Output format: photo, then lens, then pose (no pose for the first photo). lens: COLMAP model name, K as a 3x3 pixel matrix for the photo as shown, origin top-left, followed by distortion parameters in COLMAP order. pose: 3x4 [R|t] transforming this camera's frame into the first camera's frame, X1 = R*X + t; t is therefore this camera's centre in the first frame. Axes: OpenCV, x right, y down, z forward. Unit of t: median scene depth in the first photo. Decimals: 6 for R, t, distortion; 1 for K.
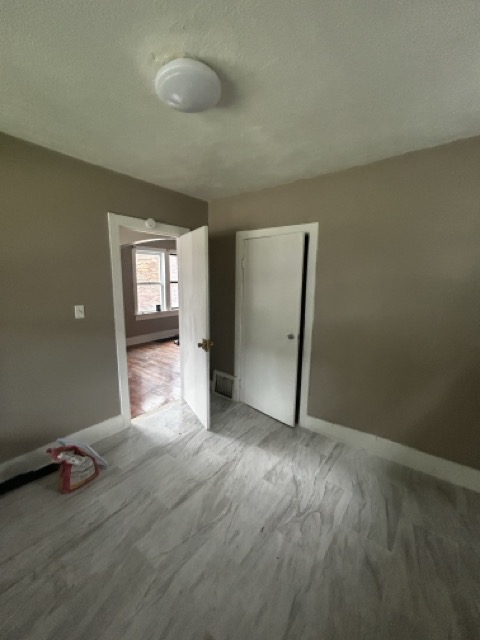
lens RADIAL K [[260.1, 0, 241.6], [0, 260.1, 318.9], [0, 0, 1]] dist [-0.000131, 0.001132]
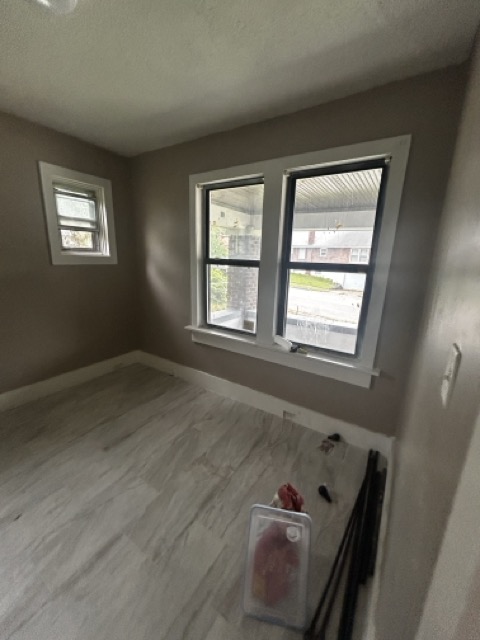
lens RADIAL K [[260.1, 0, 241.6], [0, 260.1, 318.9], [0, 0, 1]] dist [-0.000131, 0.001132]
pose [[-0.994335, -0.024262, -0.103486, -0.590944], [-0.063215, 0.917686, 0.392246, -0.219711], [0.085451, 0.396566, -0.914021, 1.652956]]
